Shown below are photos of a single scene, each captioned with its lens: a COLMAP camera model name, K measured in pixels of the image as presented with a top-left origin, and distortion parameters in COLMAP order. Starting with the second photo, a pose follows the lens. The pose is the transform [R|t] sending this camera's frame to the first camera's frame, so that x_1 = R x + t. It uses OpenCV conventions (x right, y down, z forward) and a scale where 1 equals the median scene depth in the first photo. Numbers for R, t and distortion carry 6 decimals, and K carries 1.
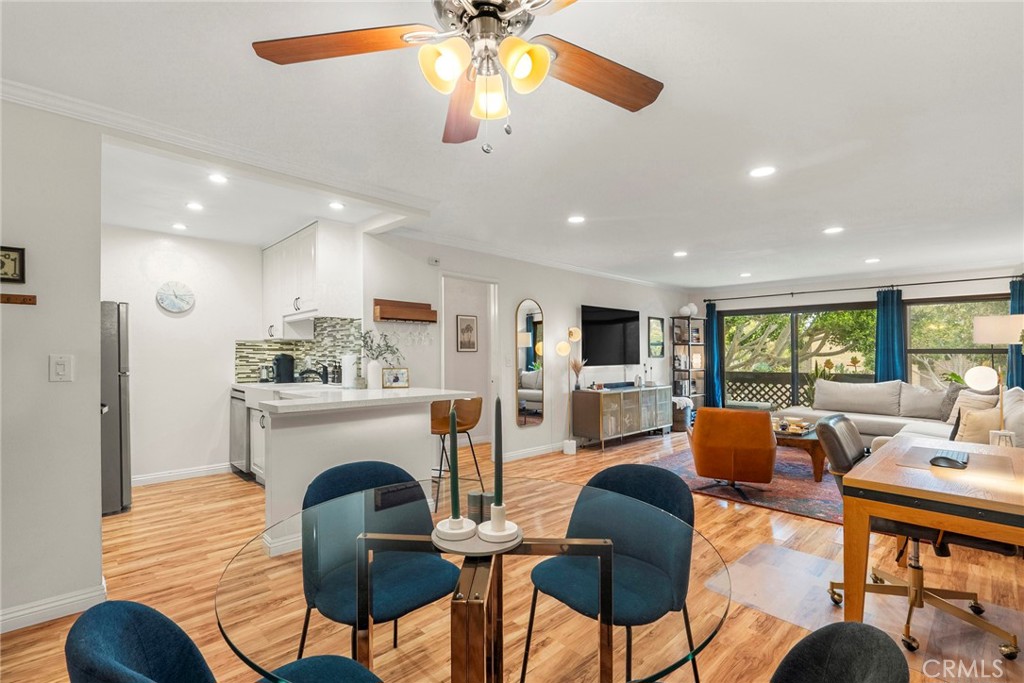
lens RADIAL K [[463.6, 0, 507.8], [0, 463.6, 351.1], [0, 0, 1]] dist [-0.002928, -0.000193]
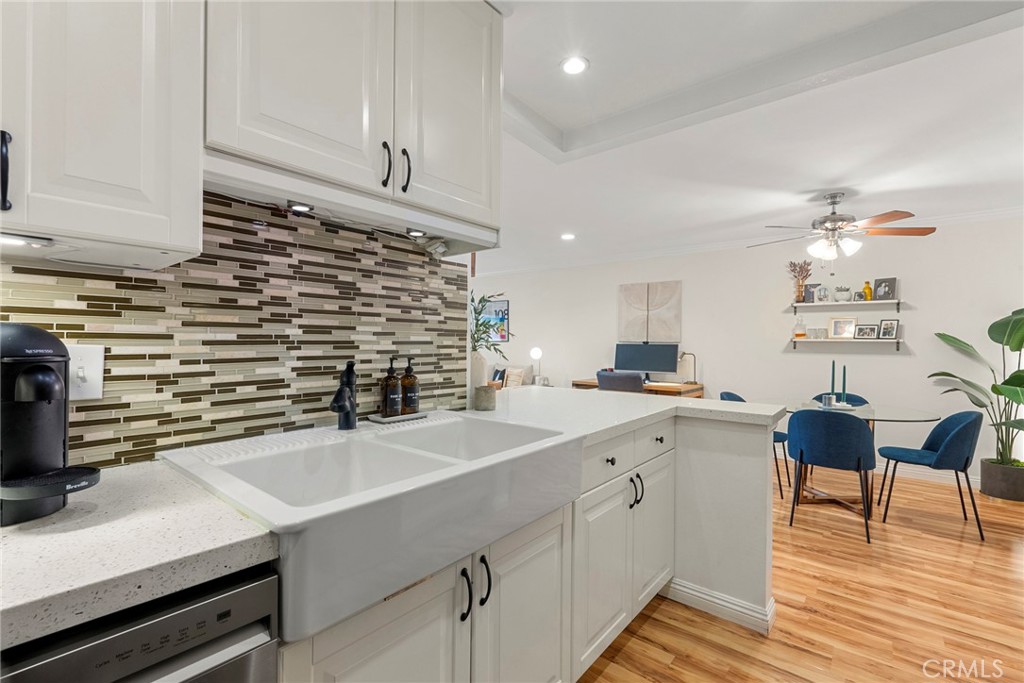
lens RADIAL K [[455.4, 0, 512.0], [0, 455.4, 341.5], [0, 0, 1]] dist [-0.002415, -0.000632]
pose [[-0.123674, 0.004989, 0.992310, -0.634004], [-0.014534, 0.999871, -0.006839, 0.009081], [-0.992216, -0.015268, -0.123585, 0.810839]]
